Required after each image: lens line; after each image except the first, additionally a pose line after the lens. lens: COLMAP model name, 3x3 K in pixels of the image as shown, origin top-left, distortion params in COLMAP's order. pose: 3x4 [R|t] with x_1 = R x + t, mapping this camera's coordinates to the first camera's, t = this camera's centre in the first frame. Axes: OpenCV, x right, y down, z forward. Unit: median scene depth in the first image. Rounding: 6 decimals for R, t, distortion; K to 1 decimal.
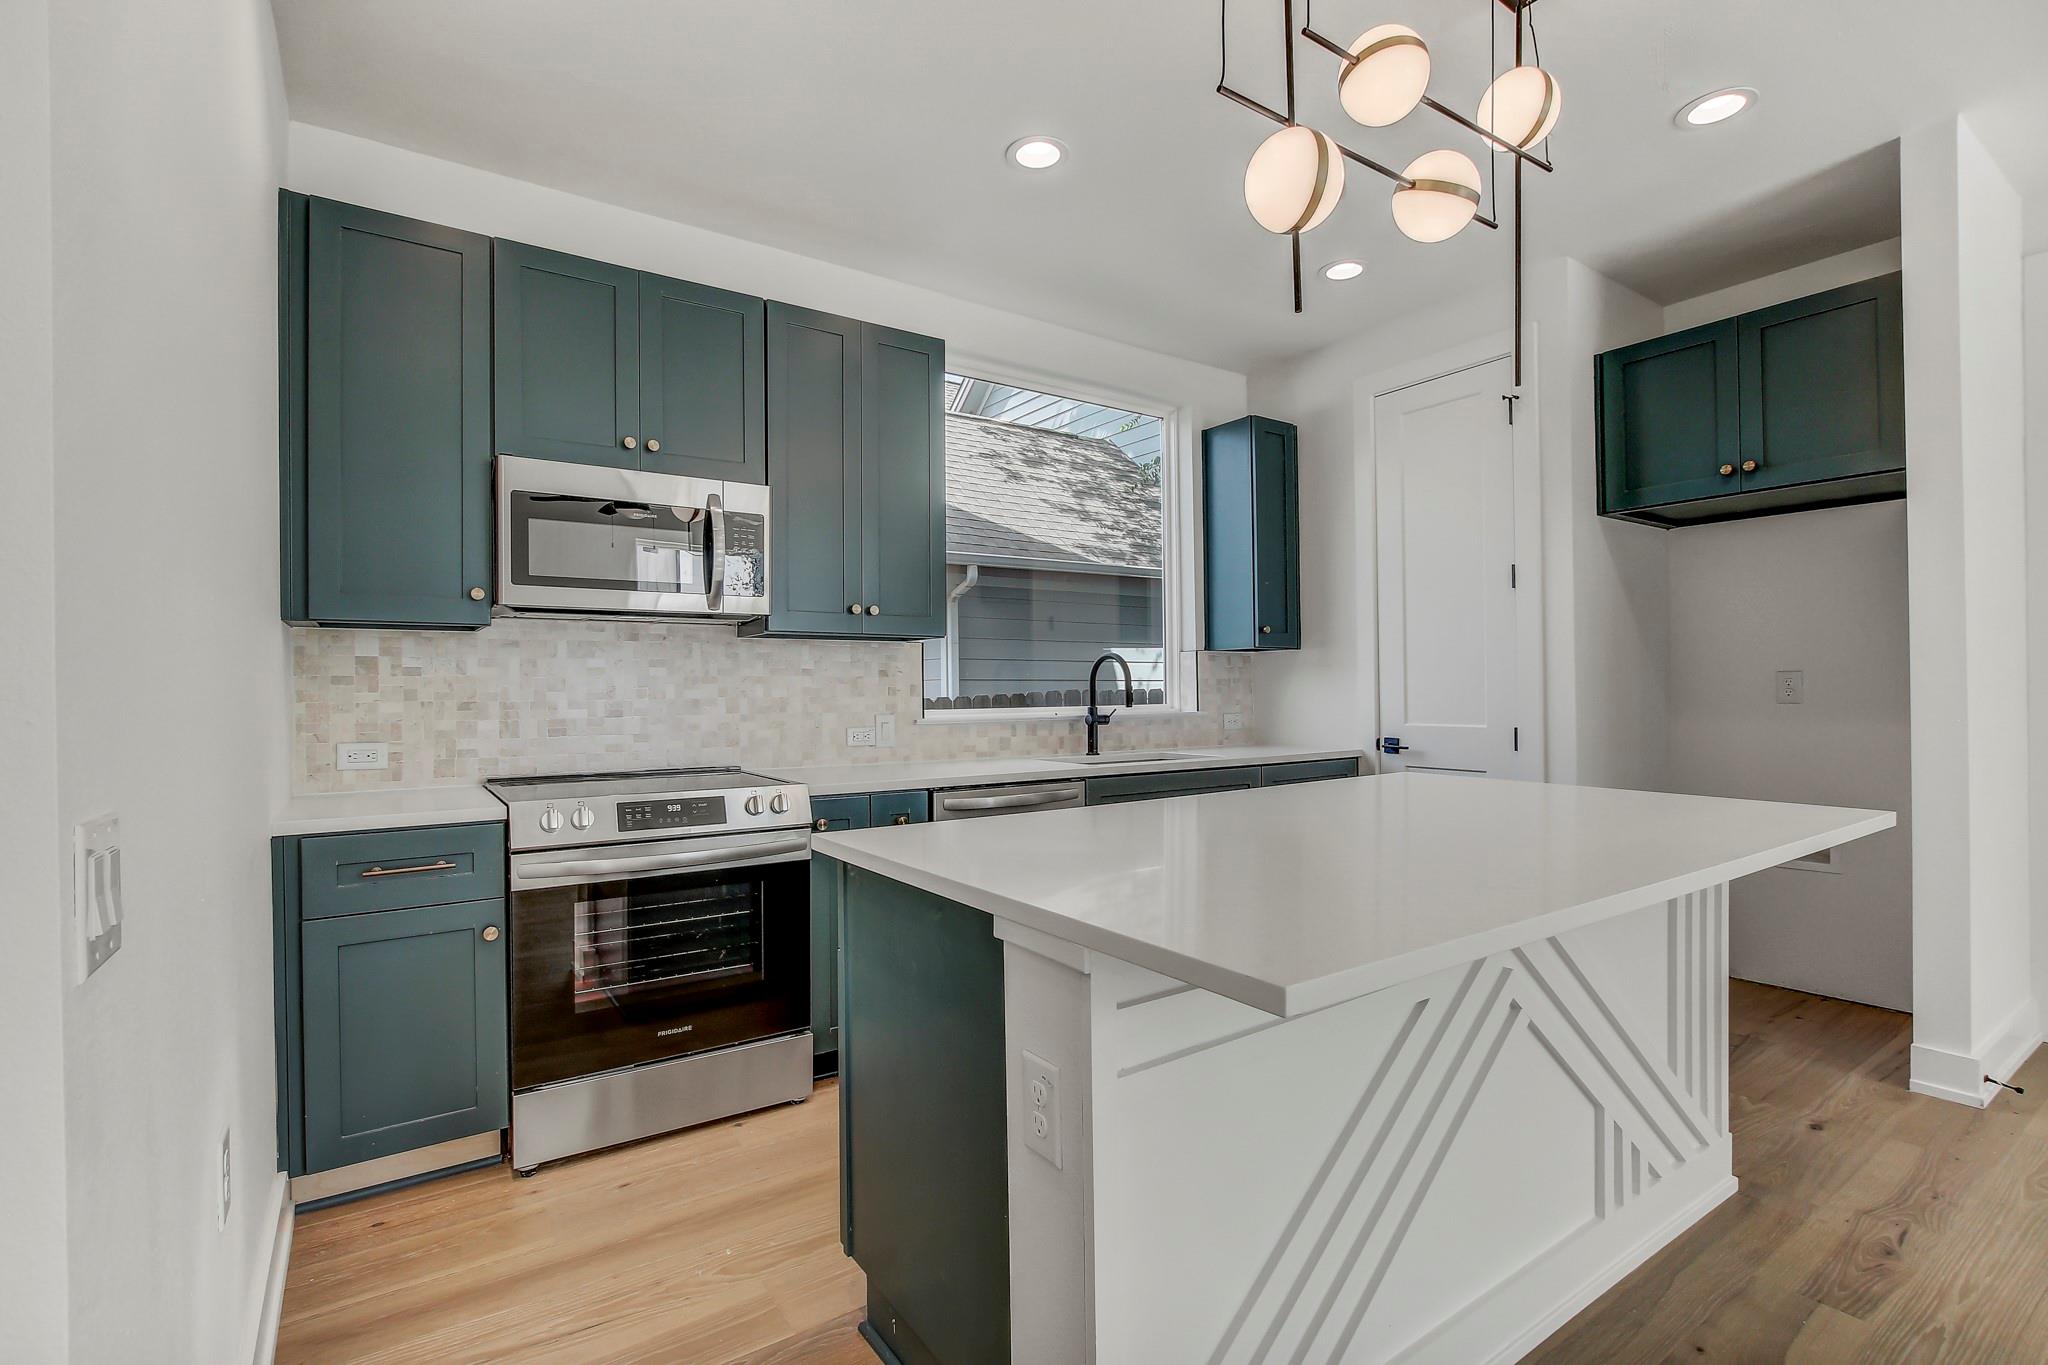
lens RADIAL K [[943.3, 0, 1026.9], [0, 943.3, 685.0], [0, 0, 1]] dist [-0.021100, 0.004377]
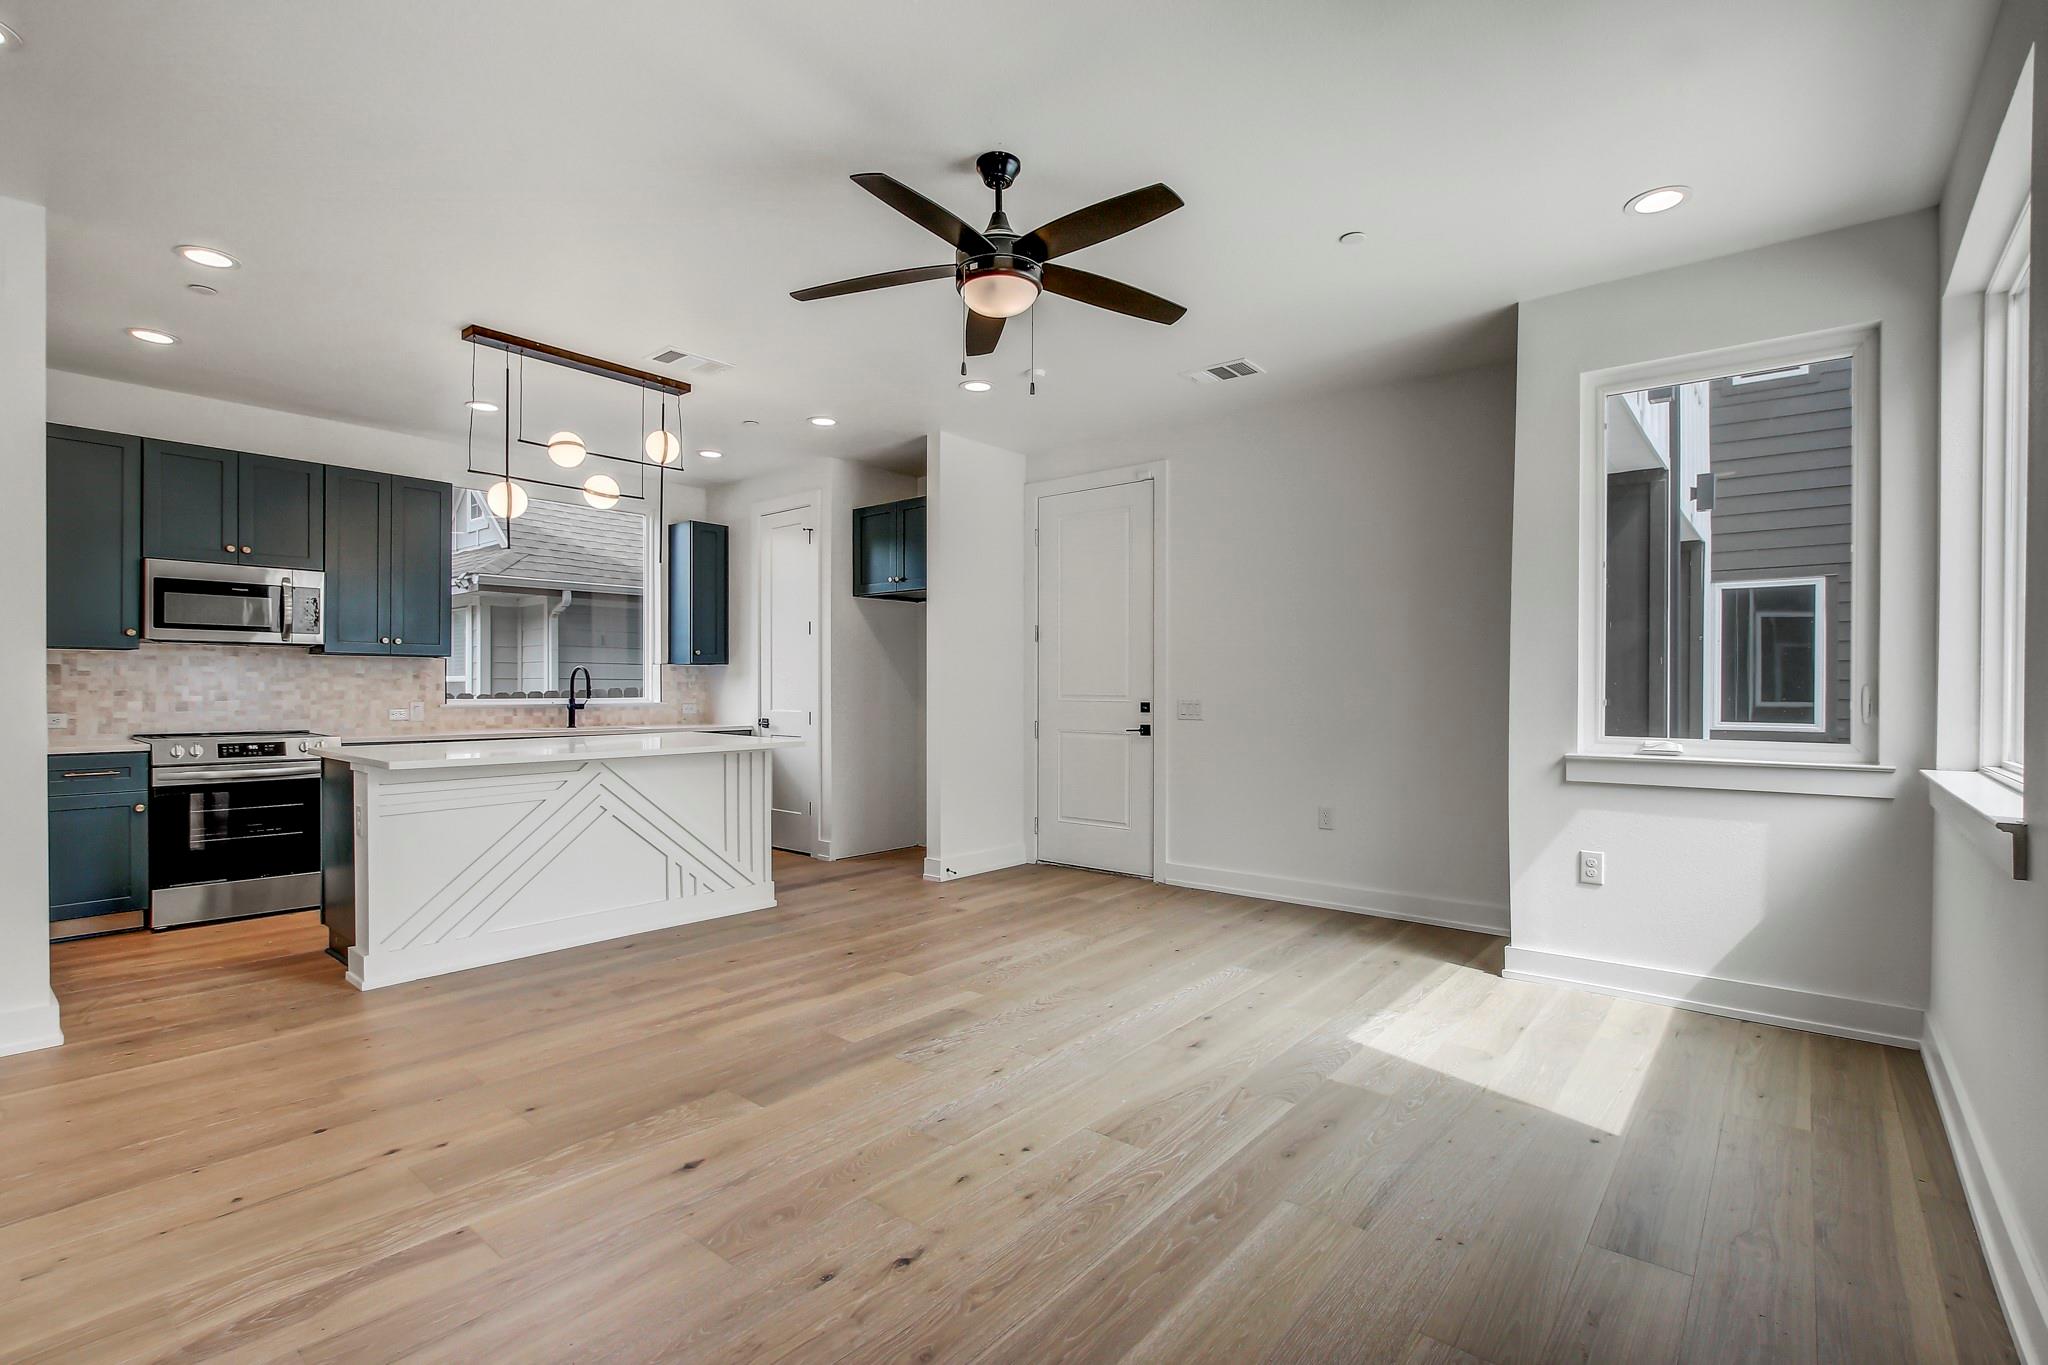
lens RADIAL K [[943.3, 0, 1025.6], [0, 943.3, 687.3], [0, 0, 1]] dist [-0.021100, 0.004377]
pose [[0.963598, 0.011190, 0.267123, 0.521897], [-0.012033, 0.999926, 0.001517, -0.010583], [-0.267086, -0.004676, 0.963661, -1.030796]]
